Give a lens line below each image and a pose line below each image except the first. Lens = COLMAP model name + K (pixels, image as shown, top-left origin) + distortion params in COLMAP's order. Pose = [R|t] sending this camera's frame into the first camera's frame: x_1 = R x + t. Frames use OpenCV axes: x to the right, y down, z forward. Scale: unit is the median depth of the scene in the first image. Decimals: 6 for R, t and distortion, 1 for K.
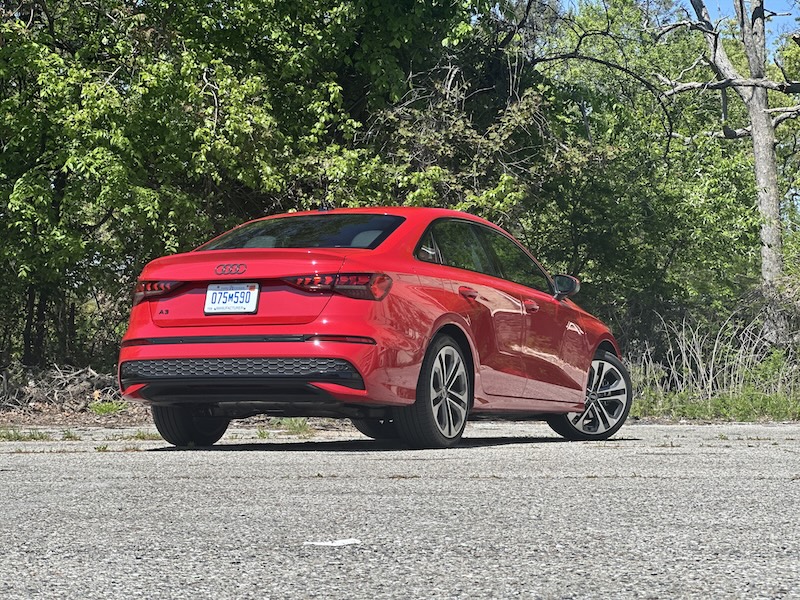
lens RADIAL K [[1807.1, 0, 400.0], [0, 1807.1, 300.0], [0, 0, 1]] dist [-0.068373, 3.534817]
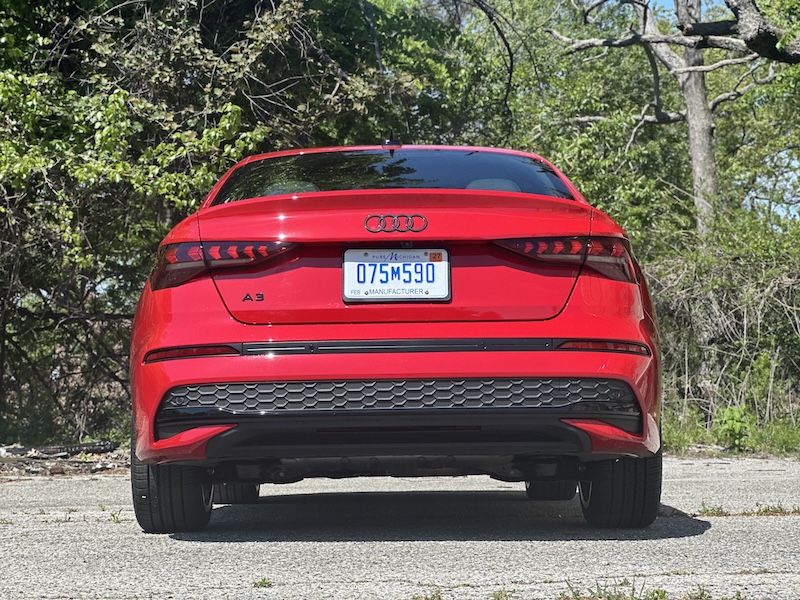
lens RADIAL K [[1851.9, 0, 382.7], [0, 1851.9, 300.0], [0, 0, 1]] dist [0.224198, 0.040905]
pose [[0.999868, -0.007610, 0.014356, 0.100213], [0.007694, 0.999953, -0.005818, 0.009610], [-0.014311, 0.005927, 0.999880, 0.271220]]
